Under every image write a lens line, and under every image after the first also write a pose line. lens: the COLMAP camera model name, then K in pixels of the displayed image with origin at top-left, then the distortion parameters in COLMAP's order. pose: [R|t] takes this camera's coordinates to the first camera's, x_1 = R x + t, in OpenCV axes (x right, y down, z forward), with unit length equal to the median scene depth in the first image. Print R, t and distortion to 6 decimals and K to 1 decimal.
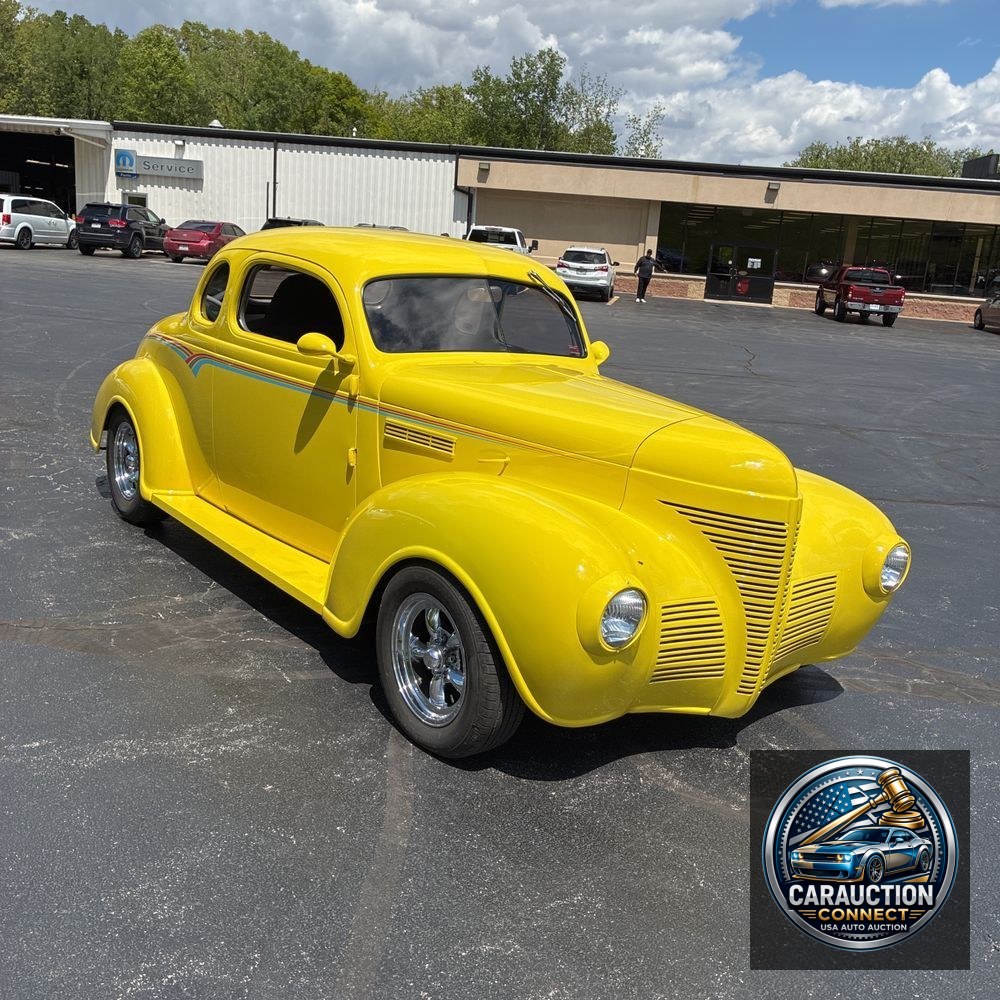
lens RADIAL K [[1003.8, 0, 500.0], [0, 1003.8, 500.0], [0, 0, 1]] dist [0.033024, -0.027210]
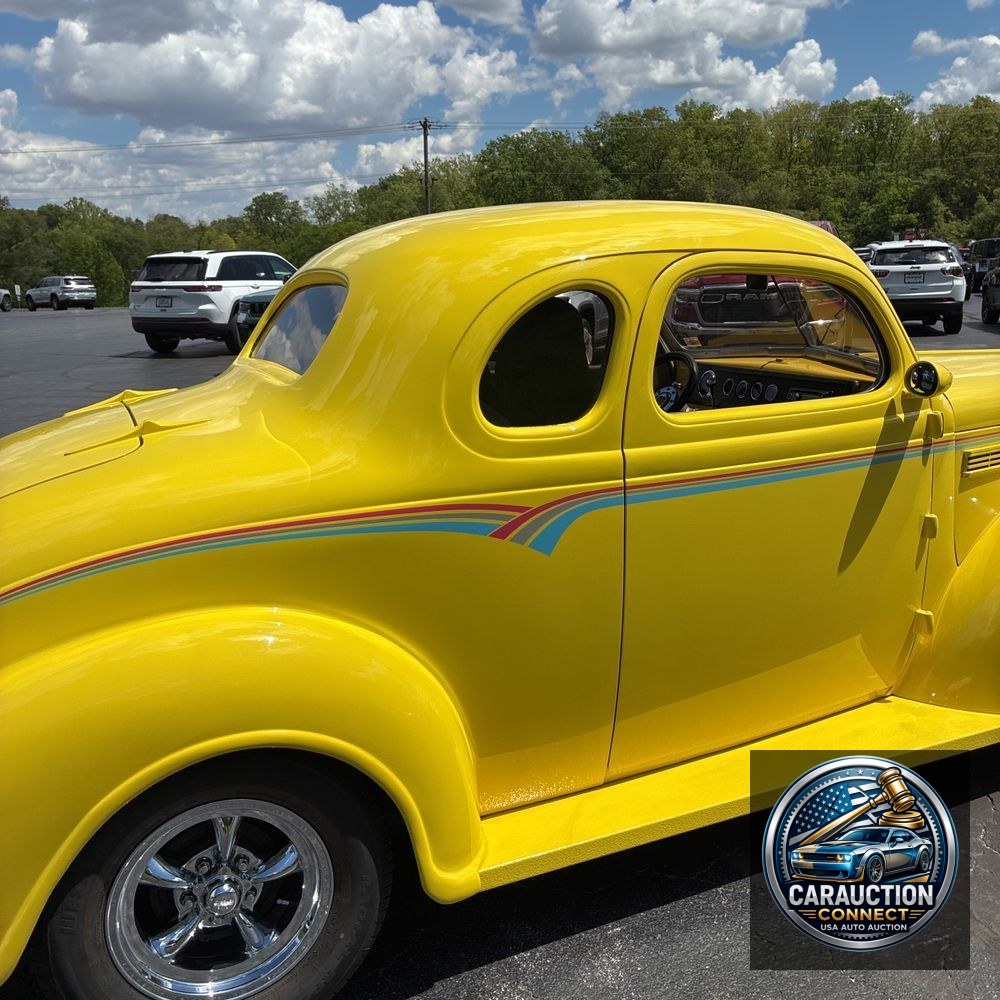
lens RADIAL K [[1017.0, 0, 481.8], [0, 1017.0, 527.2], [0, 0, 1]] dist [0.049545, -0.058634]
pose [[0.246670, -0.330832, 0.910881, -0.111145], [0.282378, 0.923676, 0.259009, -0.040048], [-0.927047, 0.193323, 0.321263, 0.136338]]
